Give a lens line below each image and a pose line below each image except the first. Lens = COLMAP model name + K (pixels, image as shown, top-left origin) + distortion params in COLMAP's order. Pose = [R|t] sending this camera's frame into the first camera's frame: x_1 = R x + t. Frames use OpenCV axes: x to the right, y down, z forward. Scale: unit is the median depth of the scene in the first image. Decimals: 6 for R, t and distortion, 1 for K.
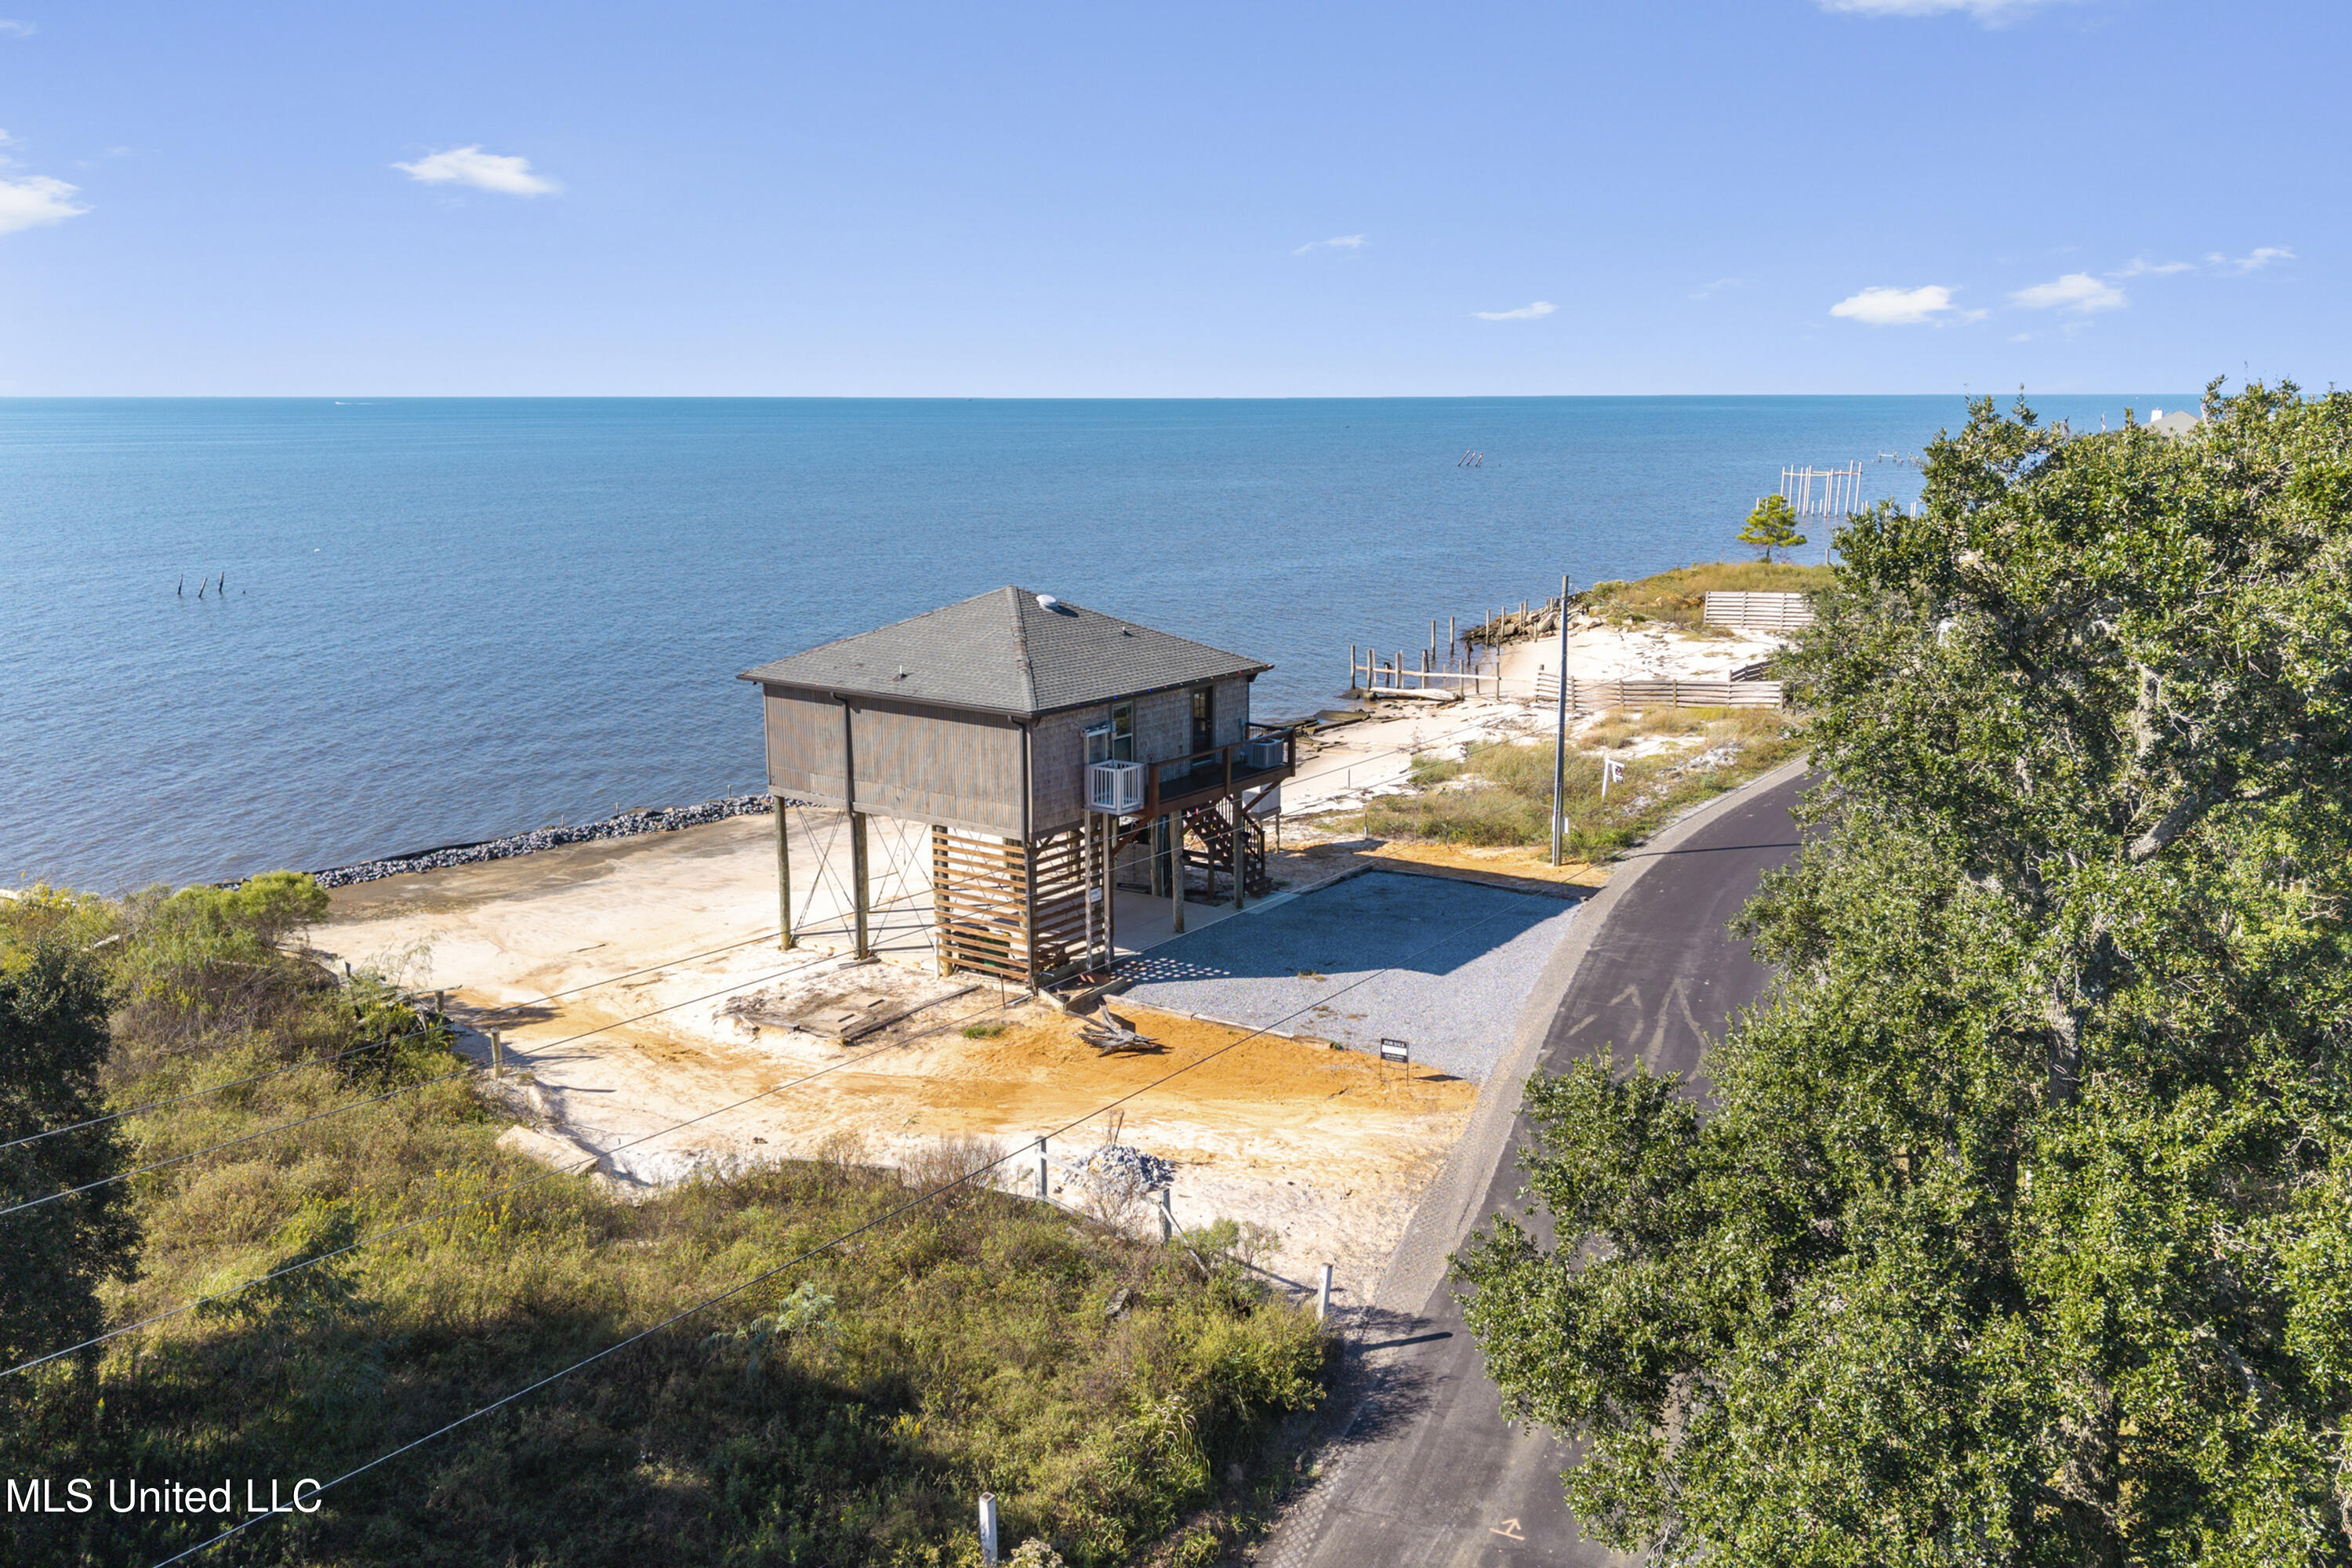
lens RADIAL K [[1829.7, 0, 1179.9], [0, 1829.7, 792.6], [0, 0, 1]] dist [0.074624, -0.138677]
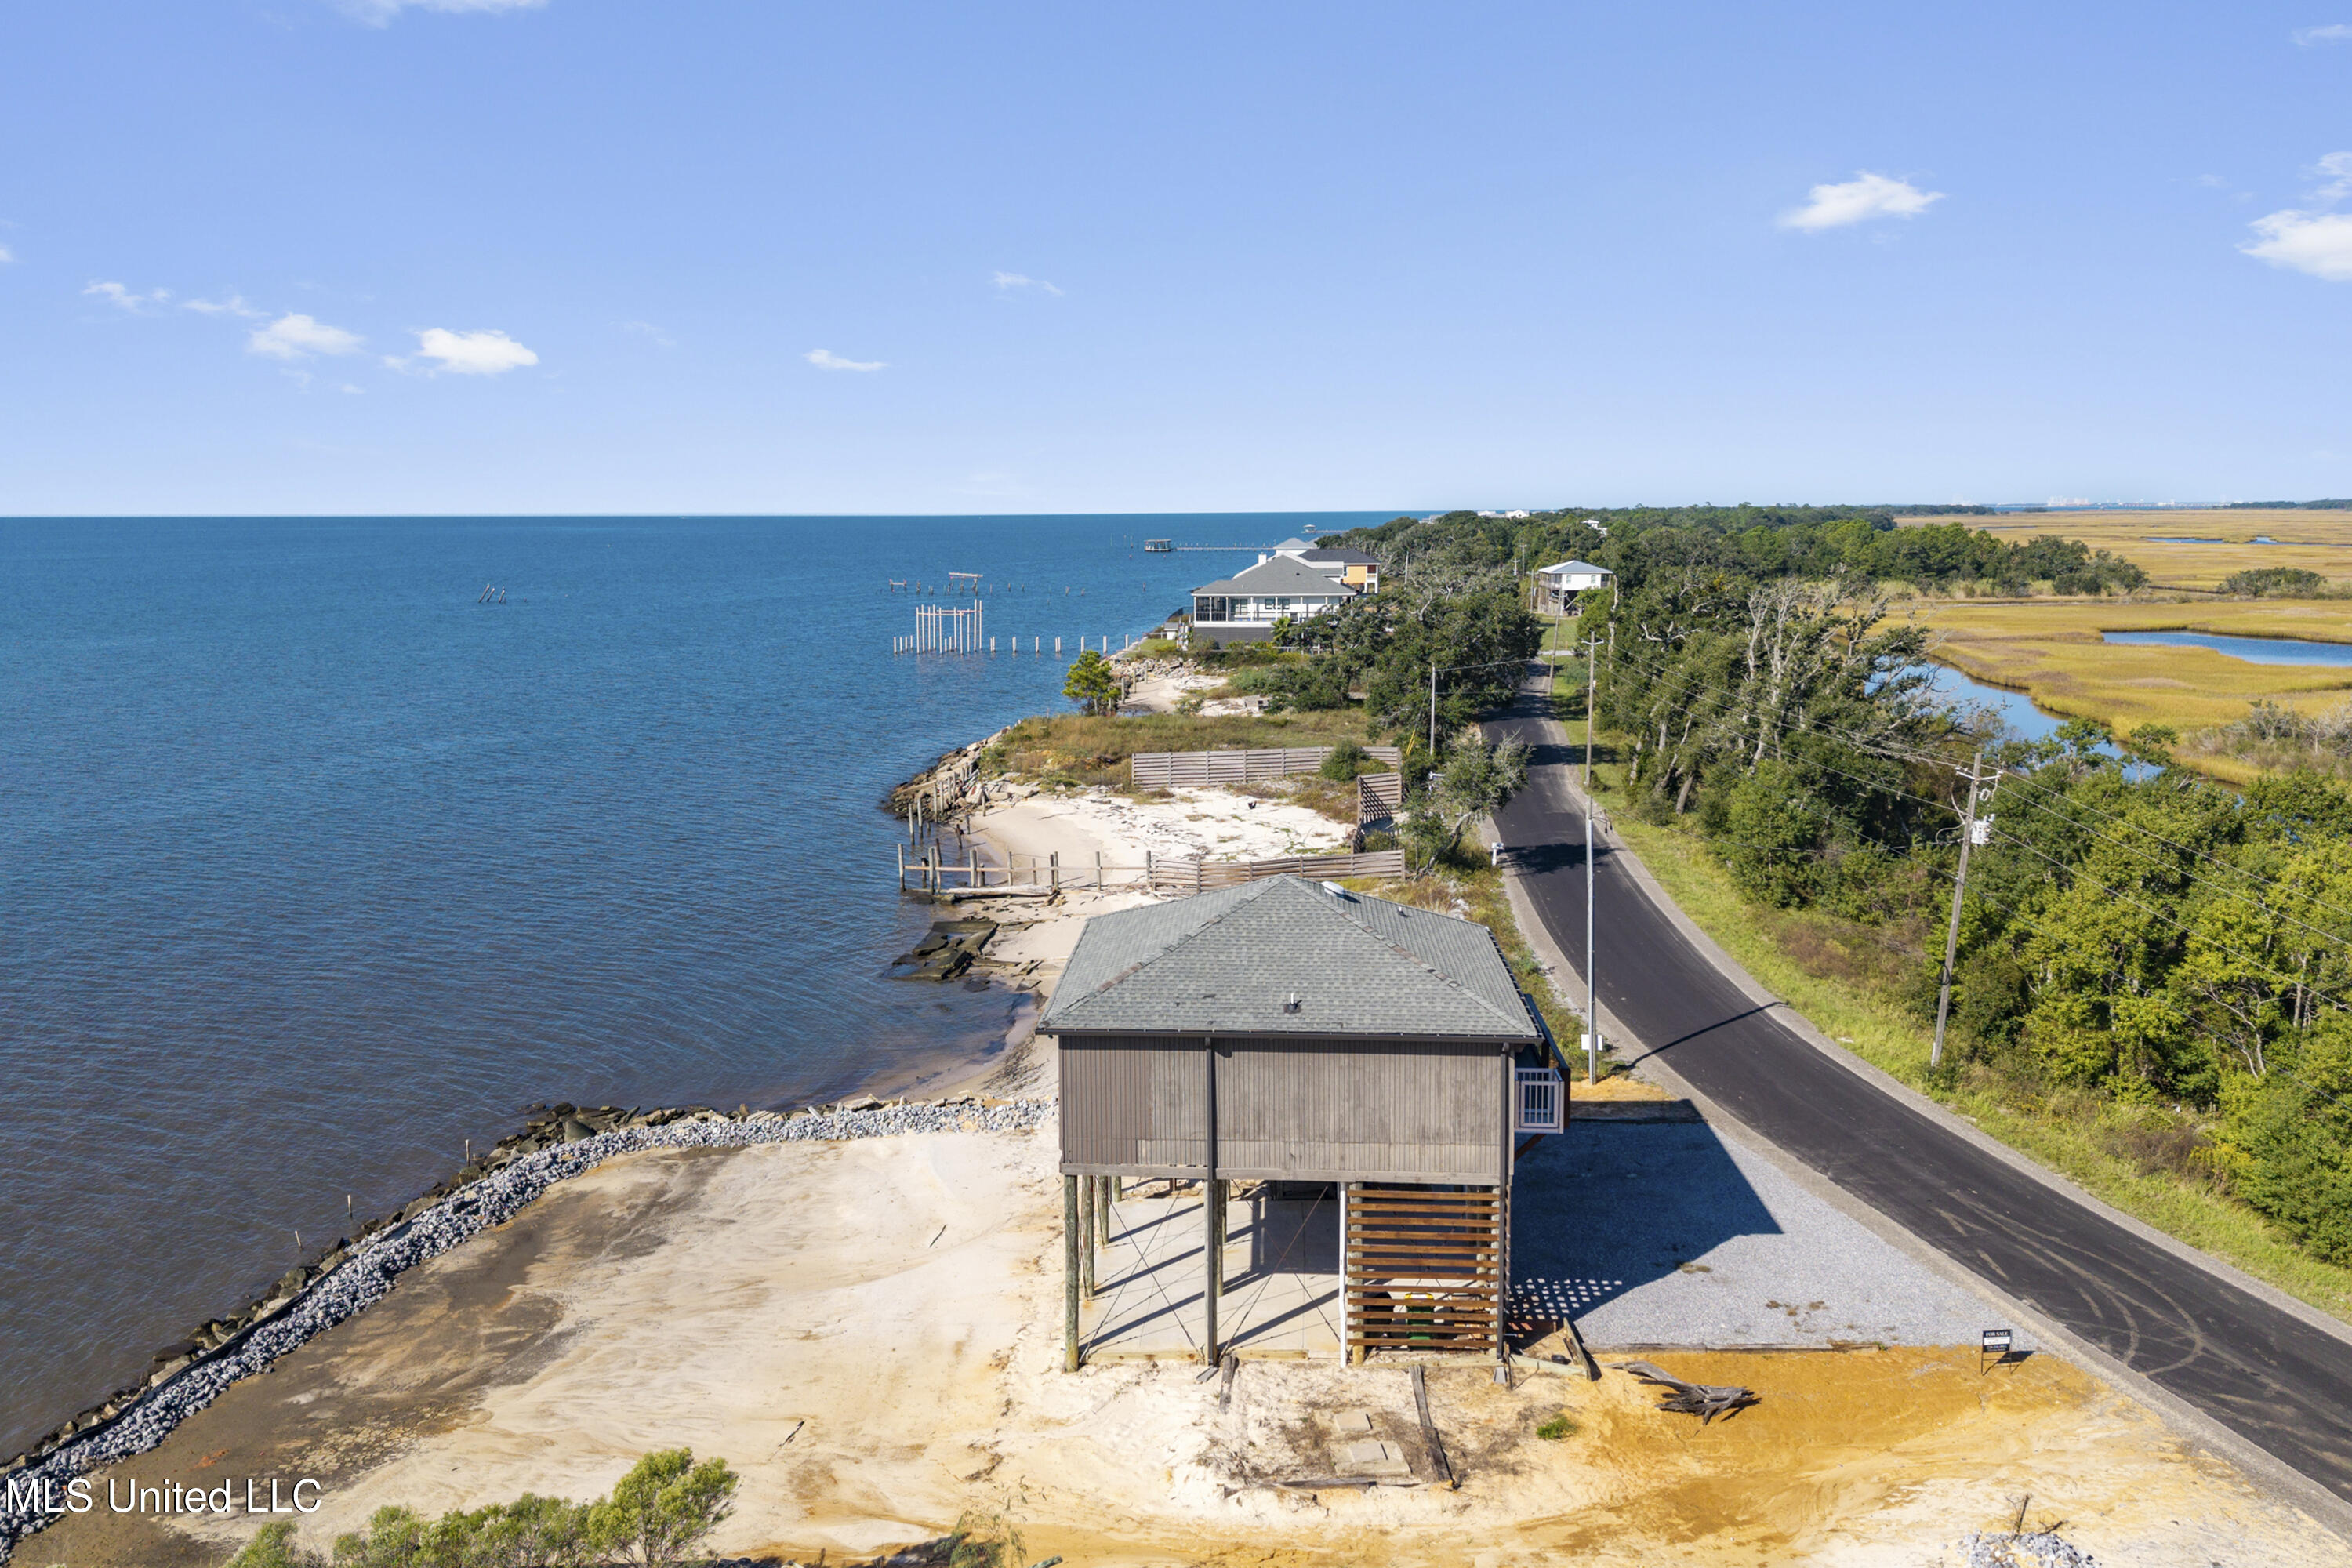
lens RADIAL K [[1829.7, 0, 1179.9], [0, 1829.7, 792.6], [0, 0, 1]] dist [0.074624, -0.138677]
pose [[0.837080, -0.080380, 0.541143, -1.850906], [0.113611, 0.993124, -0.028227, -0.415427], [-0.535153, 0.085108, 0.840457, 0.967364]]
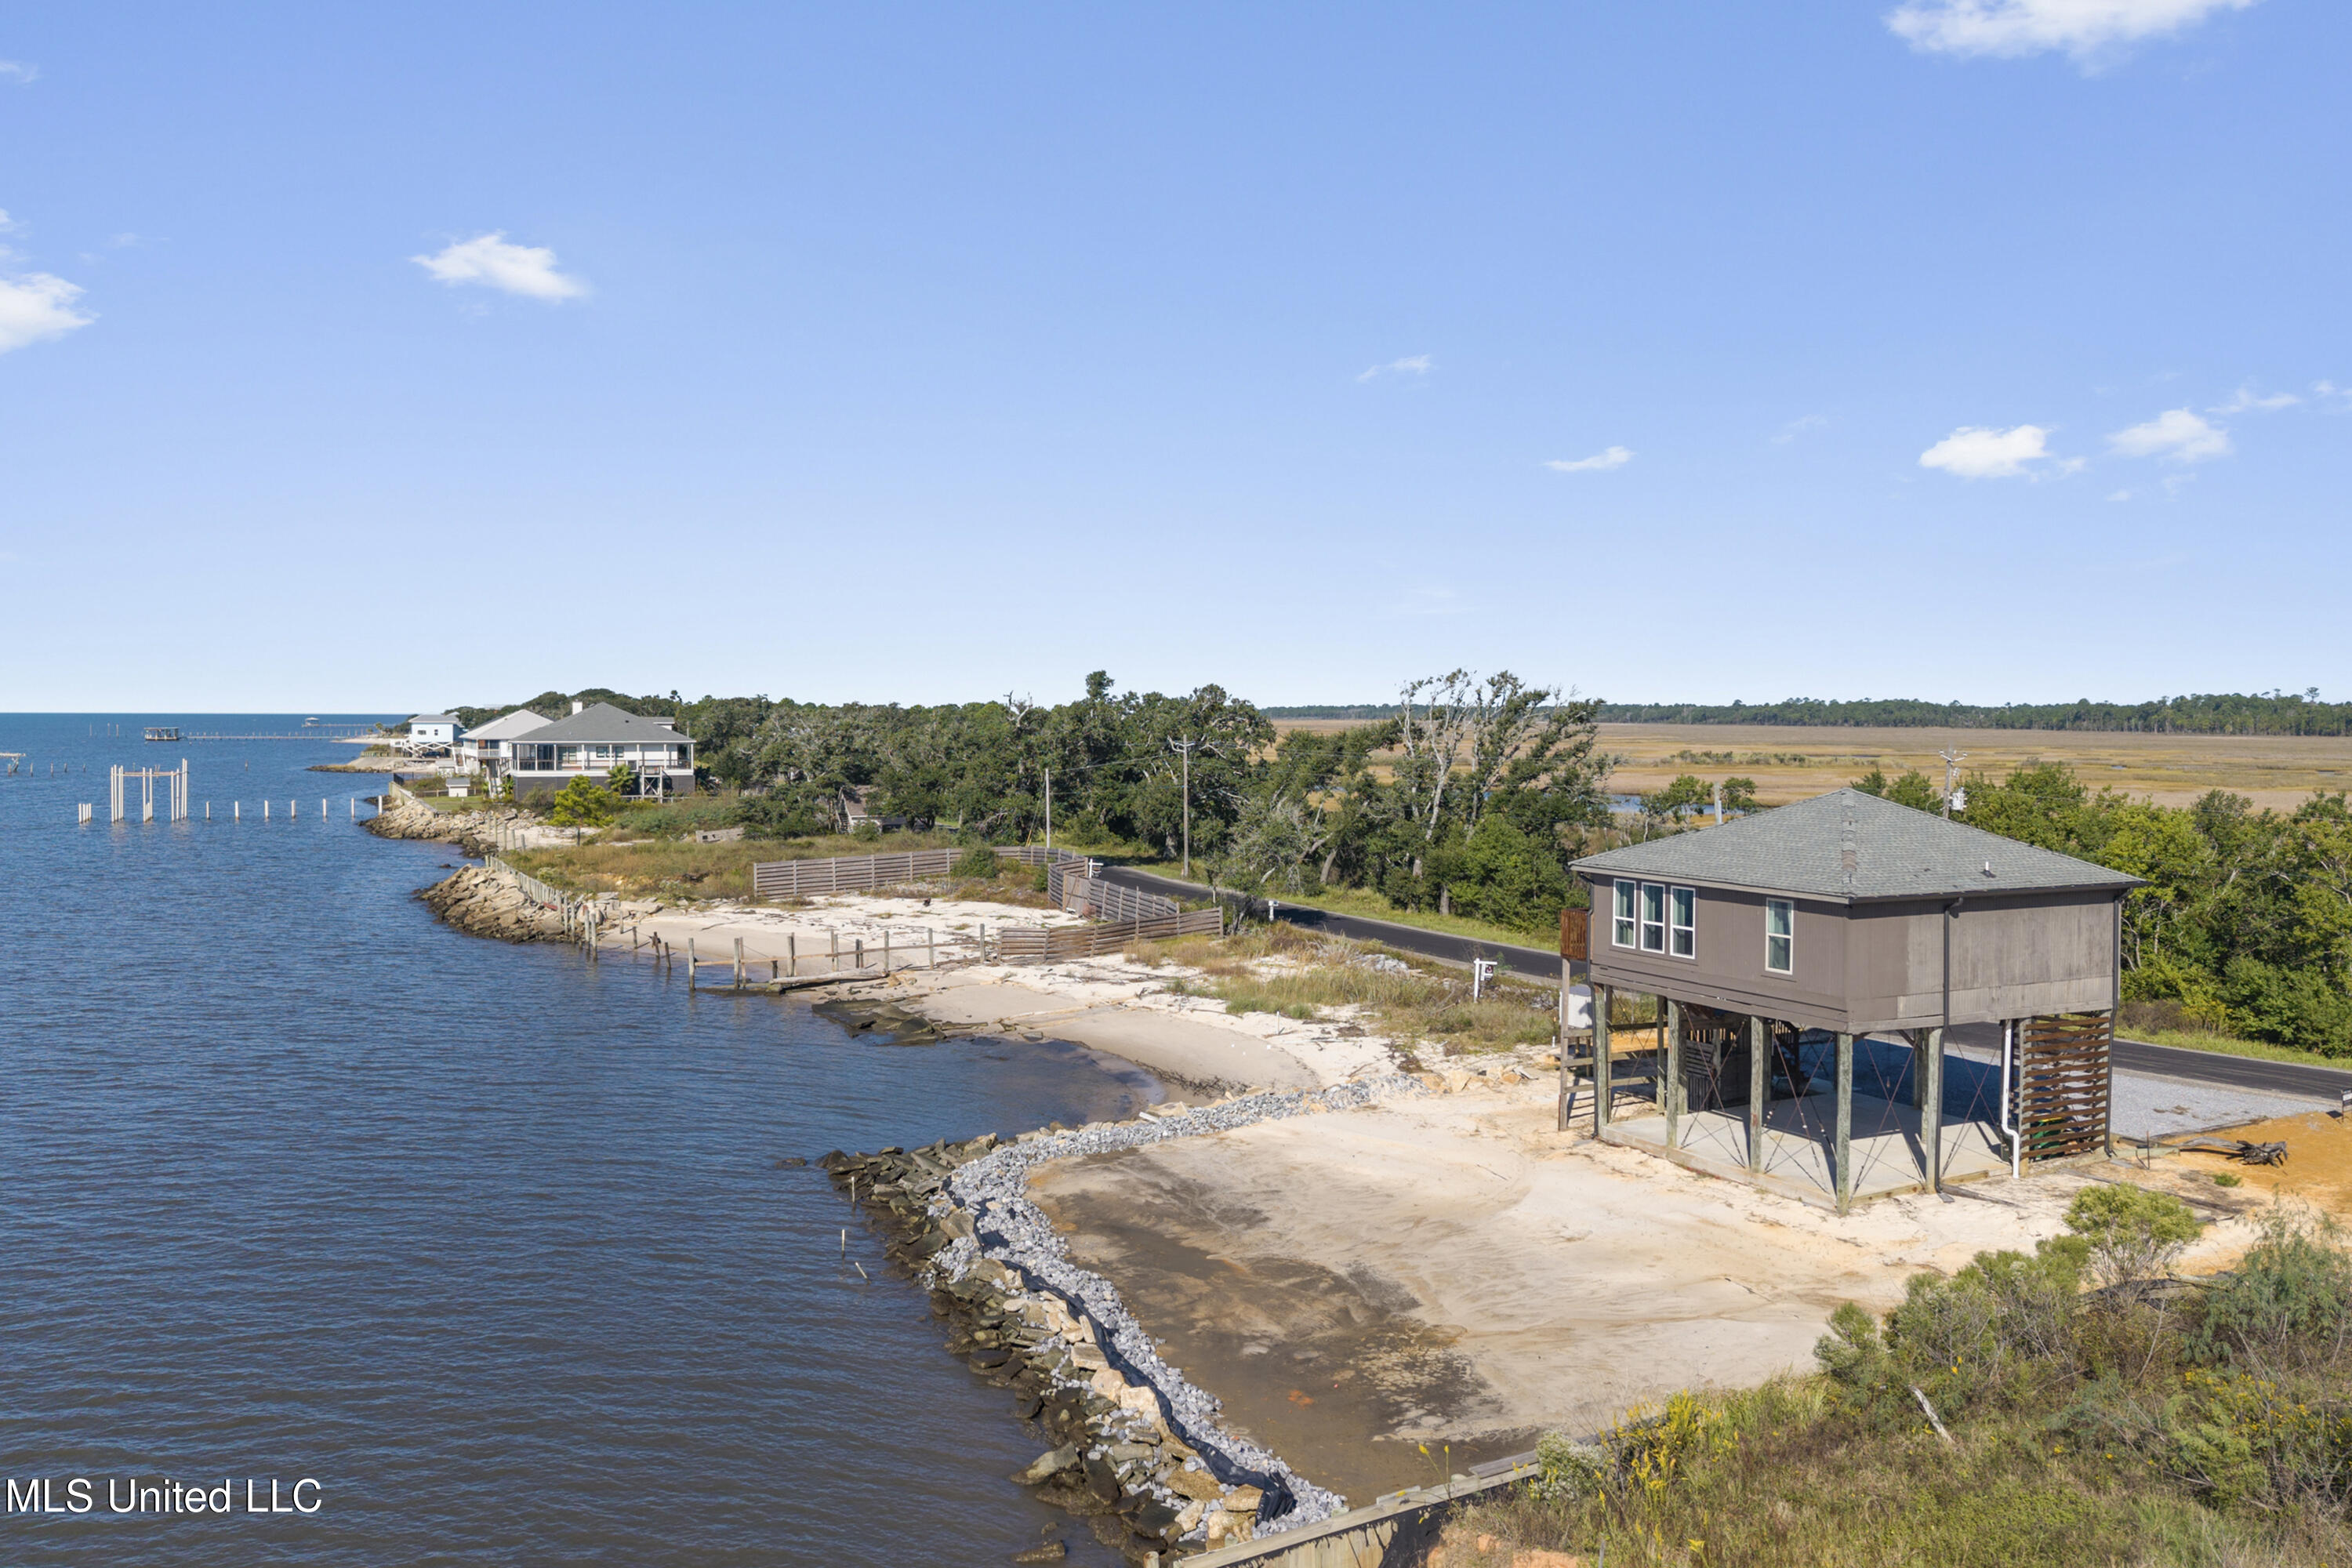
lens RADIAL K [[1857.1, 0, 1142.7], [0, 1857.1, 787.6], [0, 0, 1]] dist [0.094947, -0.154804]
pose [[0.464104, -0.029272, 0.885297, -3.669323], [0.180552, 0.981597, -0.062195, -0.373025], [-0.867184, 0.188707, 0.460849, 2.698108]]
